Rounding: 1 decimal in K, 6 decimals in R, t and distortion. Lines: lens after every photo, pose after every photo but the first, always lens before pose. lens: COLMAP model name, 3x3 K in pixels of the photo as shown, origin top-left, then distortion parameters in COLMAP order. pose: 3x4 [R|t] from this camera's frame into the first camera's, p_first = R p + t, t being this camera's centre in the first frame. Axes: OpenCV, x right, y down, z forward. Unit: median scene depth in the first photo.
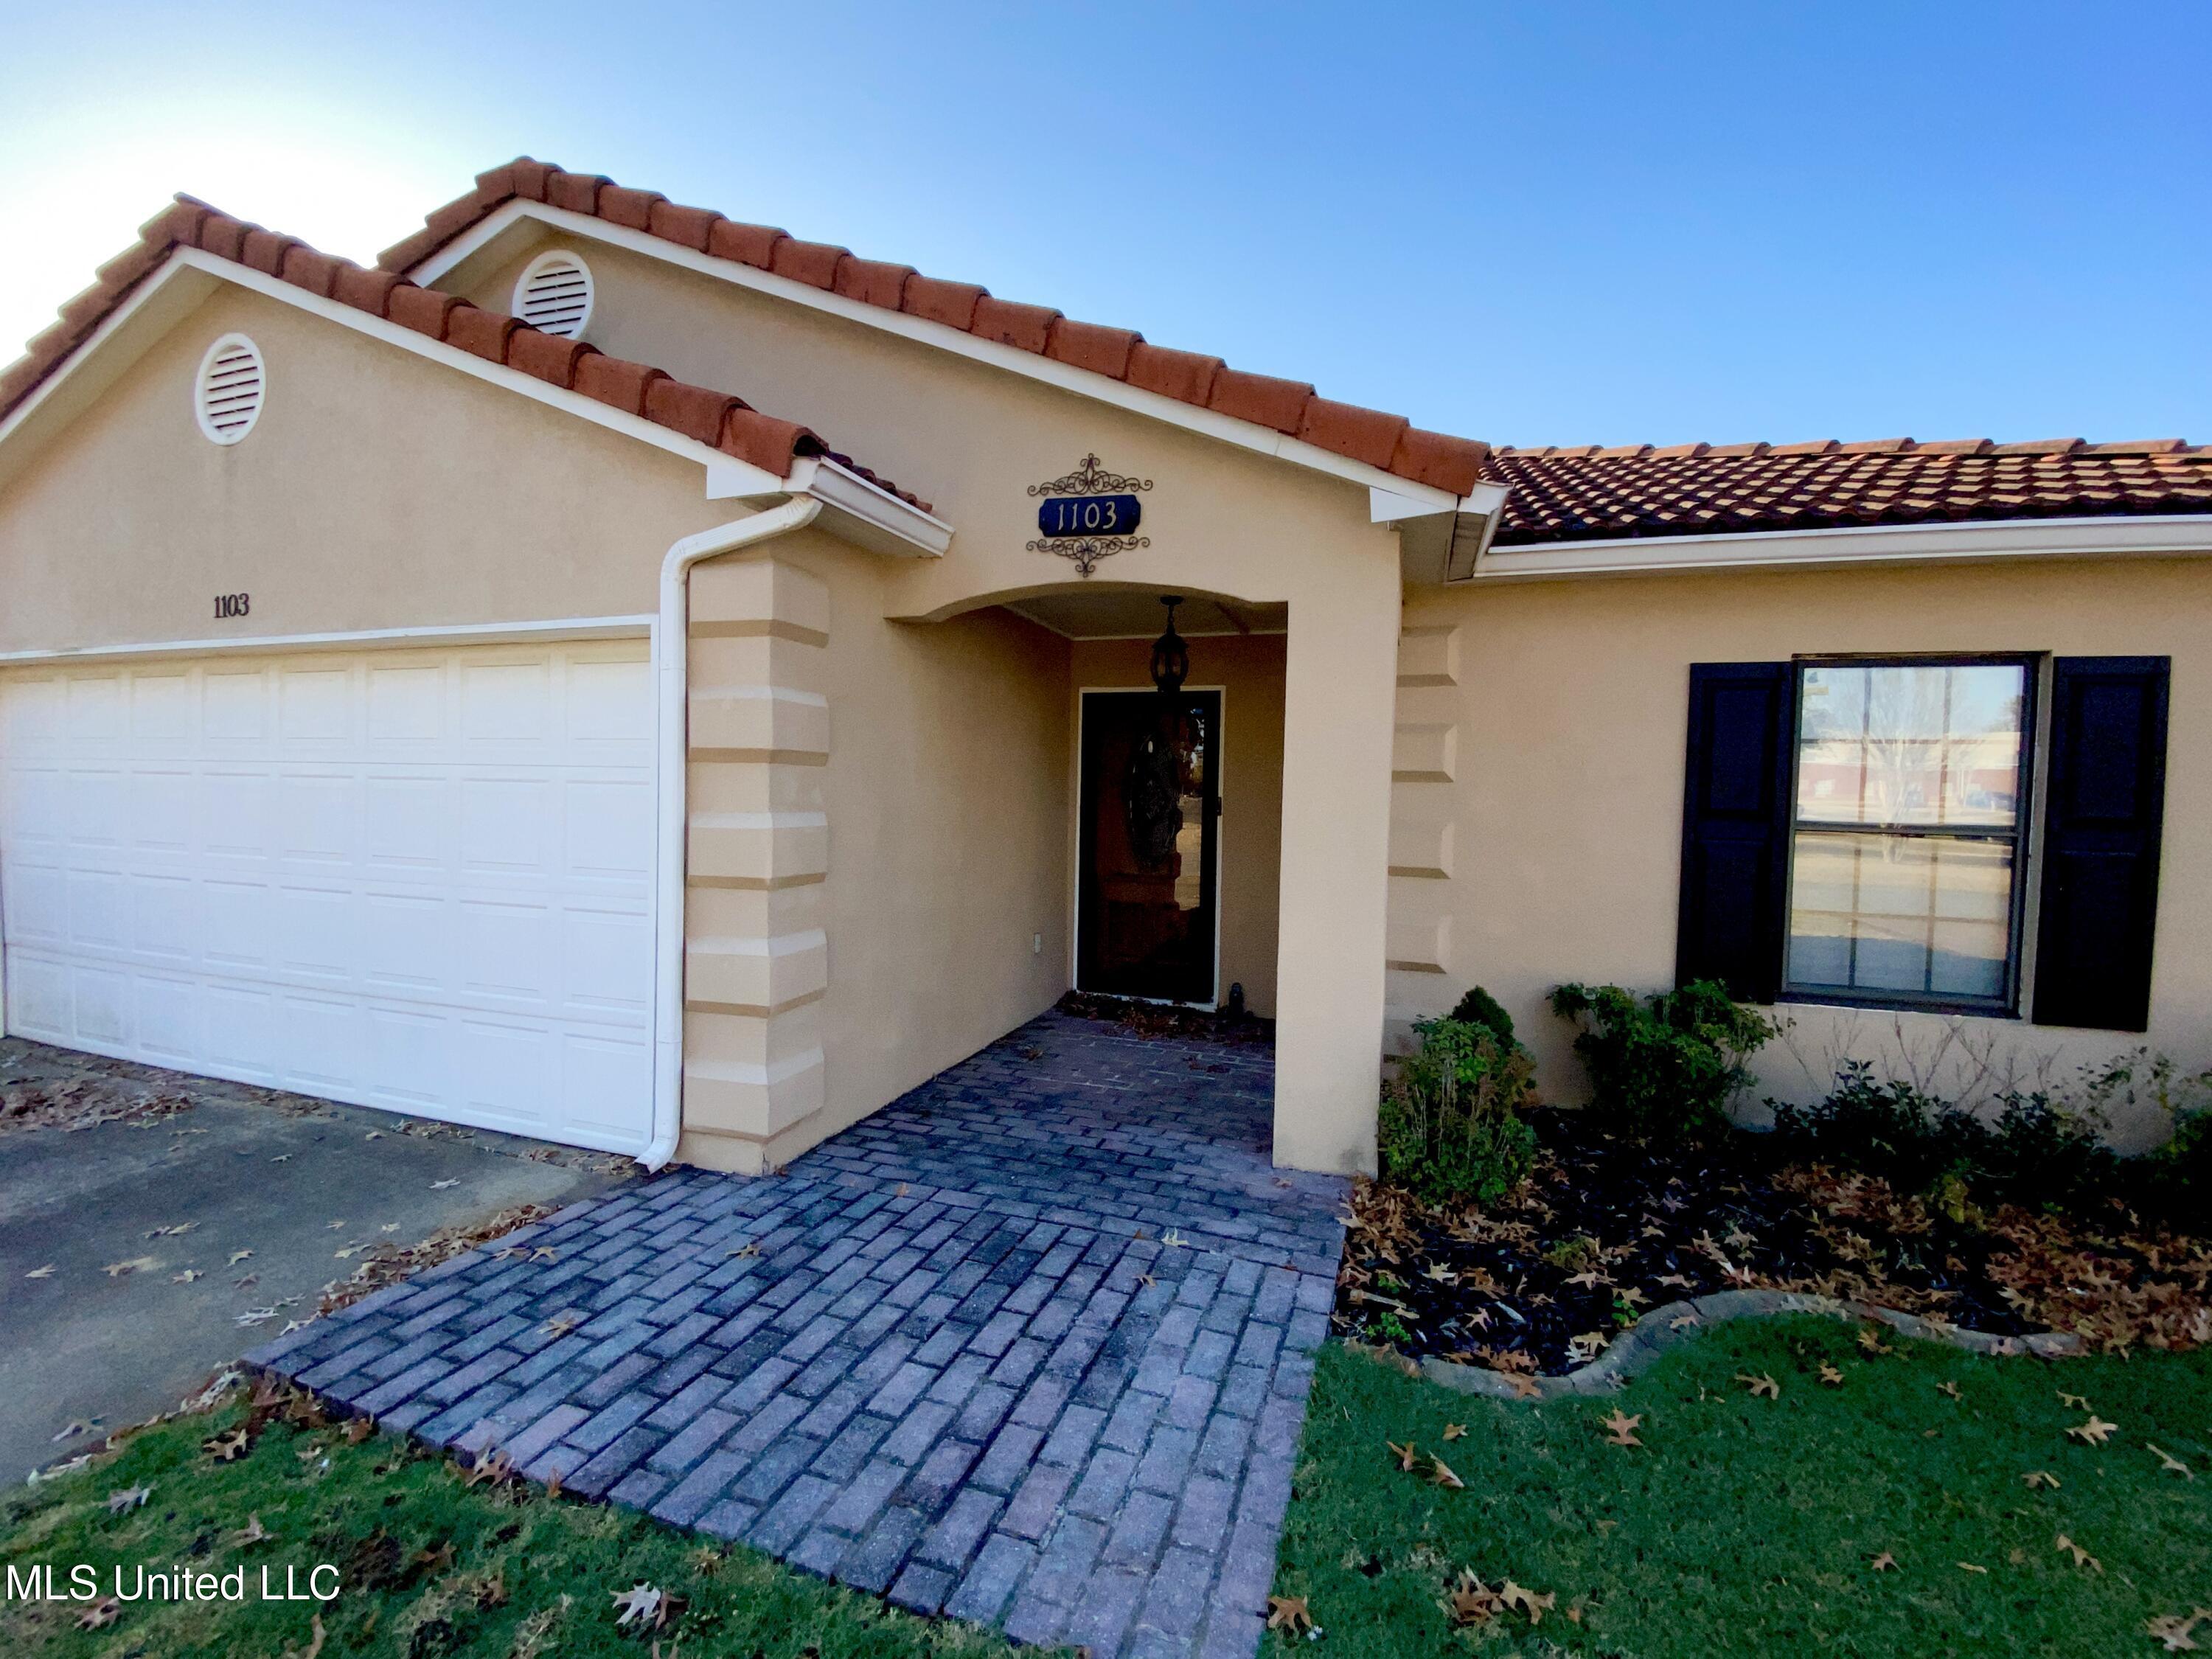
lens RADIAL K [[964.4, 0, 1108.2], [0, 964.4, 817.8], [0, 0, 1]] dist [-0.008753, -0.000612]
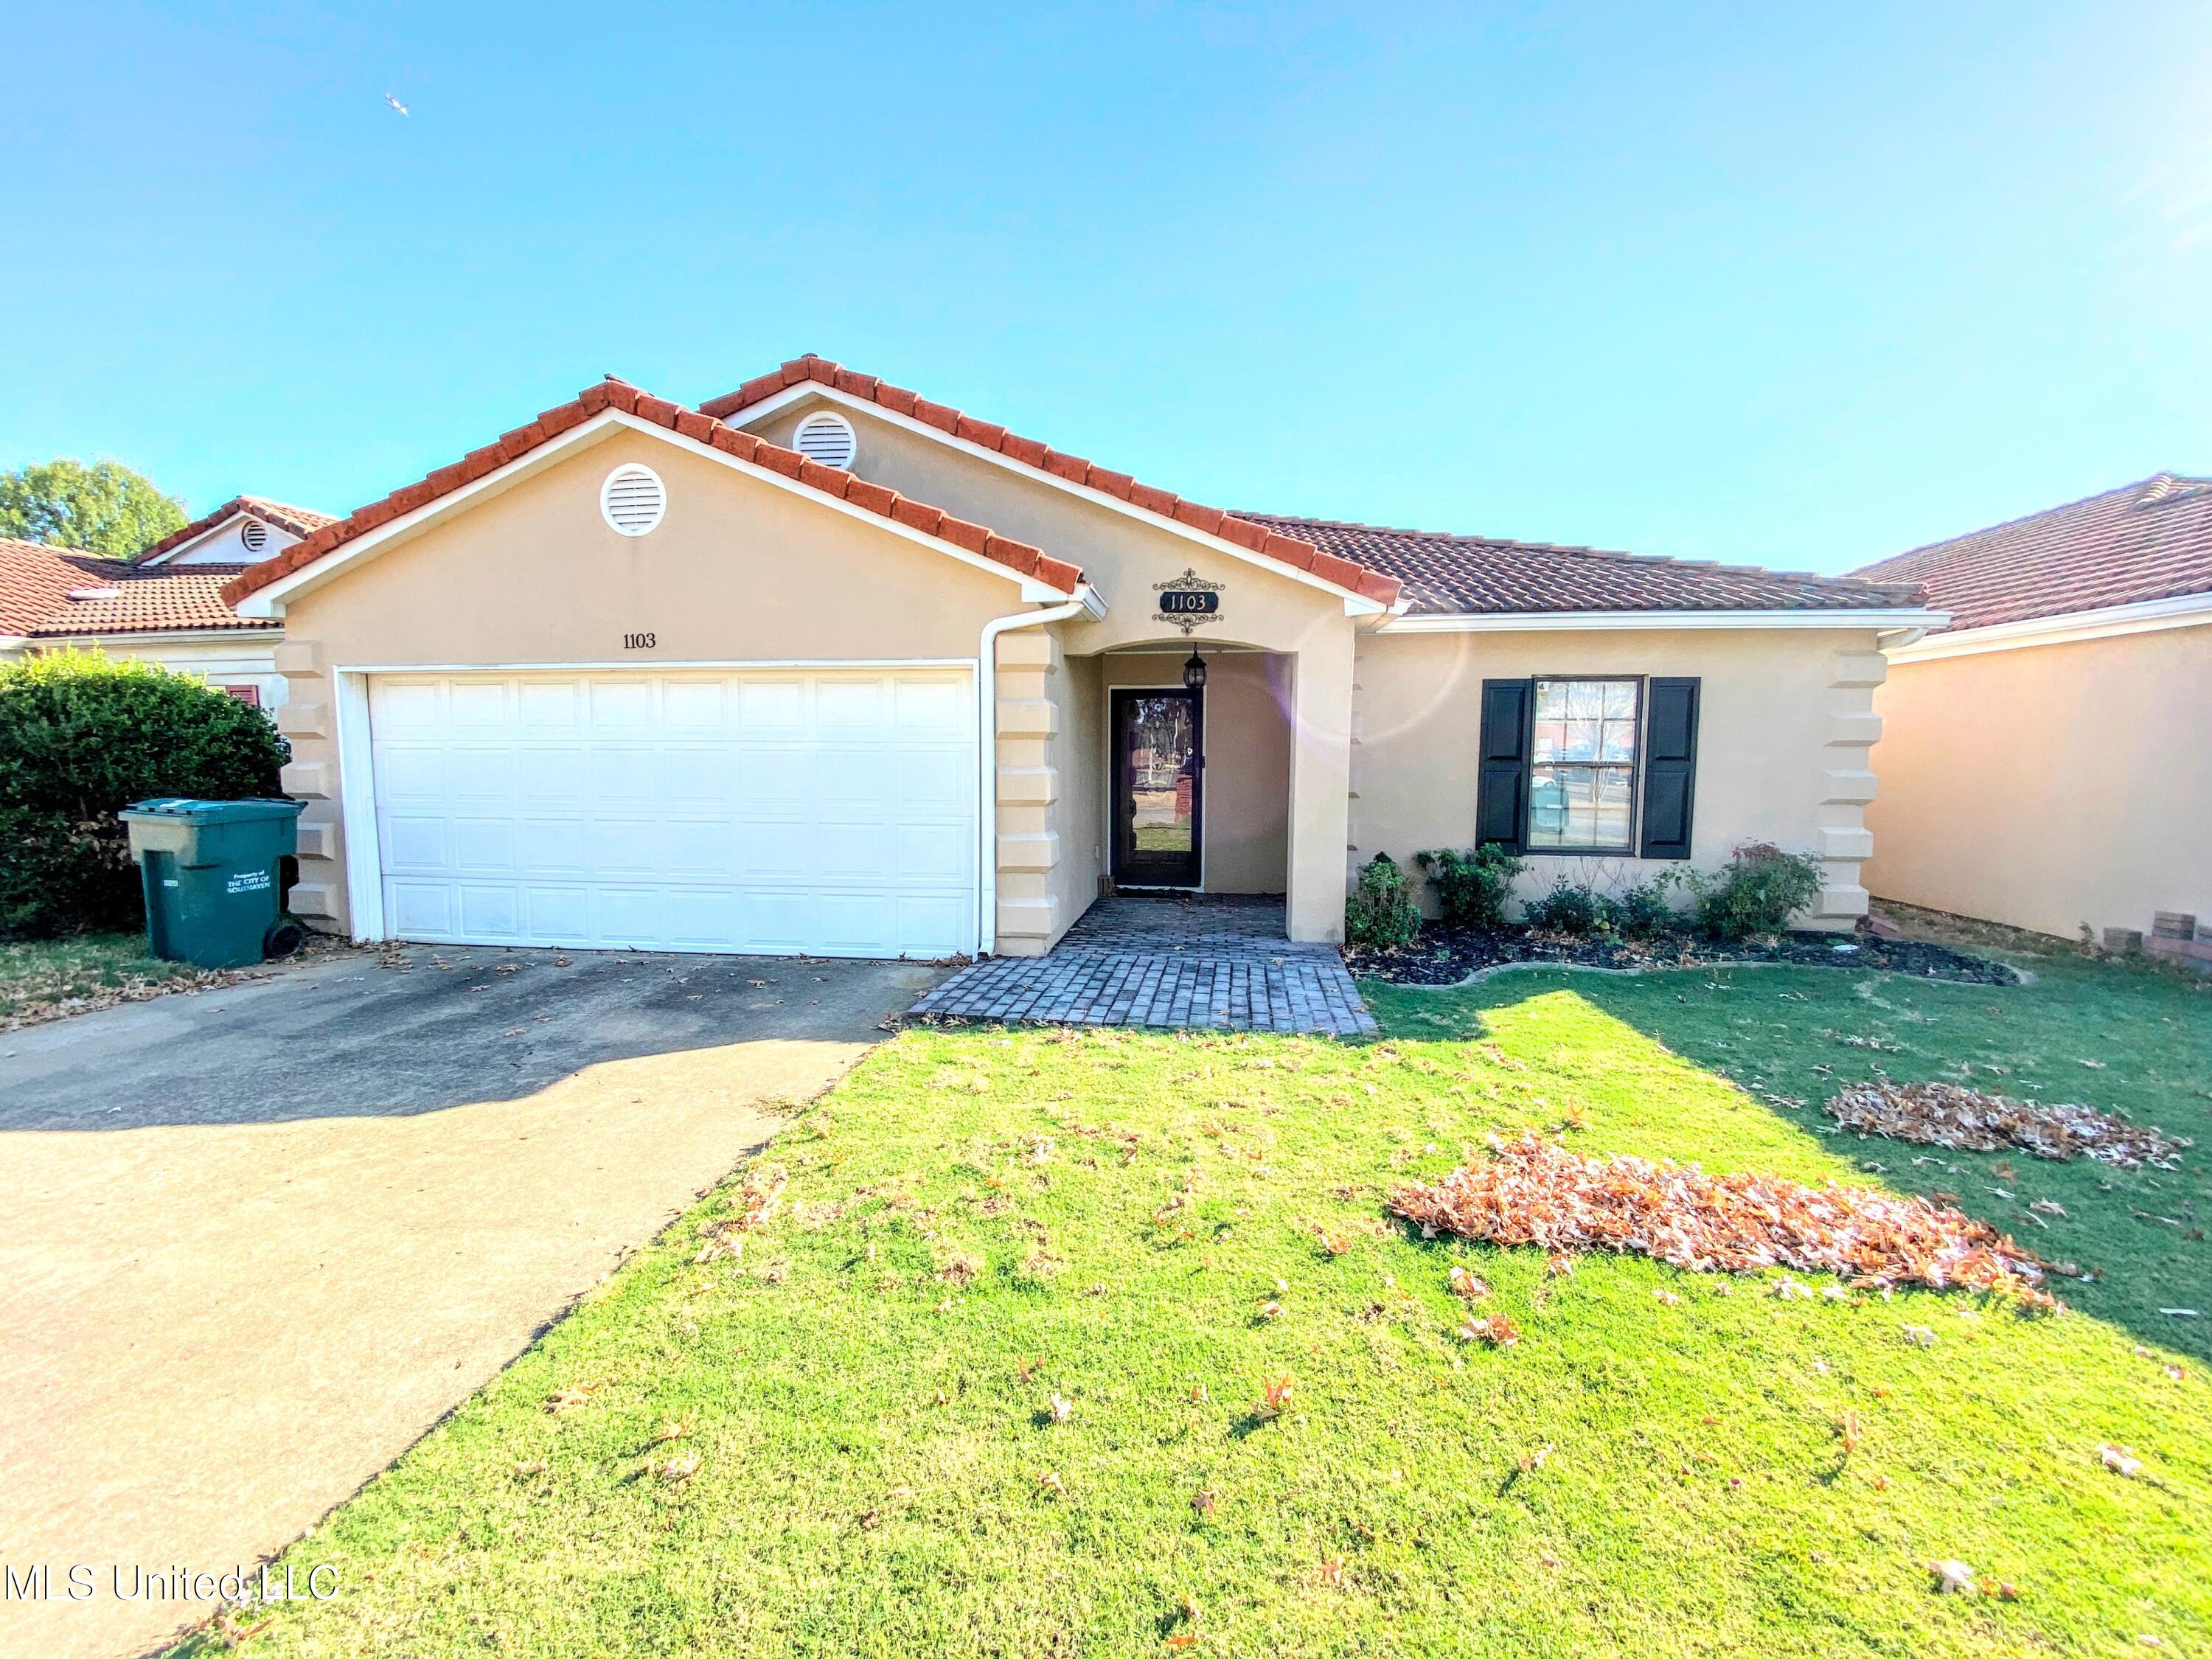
lens RADIAL K [[886.3, 0, 1098.1], [0, 886.3, 824.5], [0, 0, 1]] dist [0.000360, -0.015987]
pose [[0.985623, -0.031229, 0.166050, -0.517458], [0.022677, 0.998329, 0.053148, 0.019894], [-0.167432, -0.048618, 0.984684, -0.708587]]
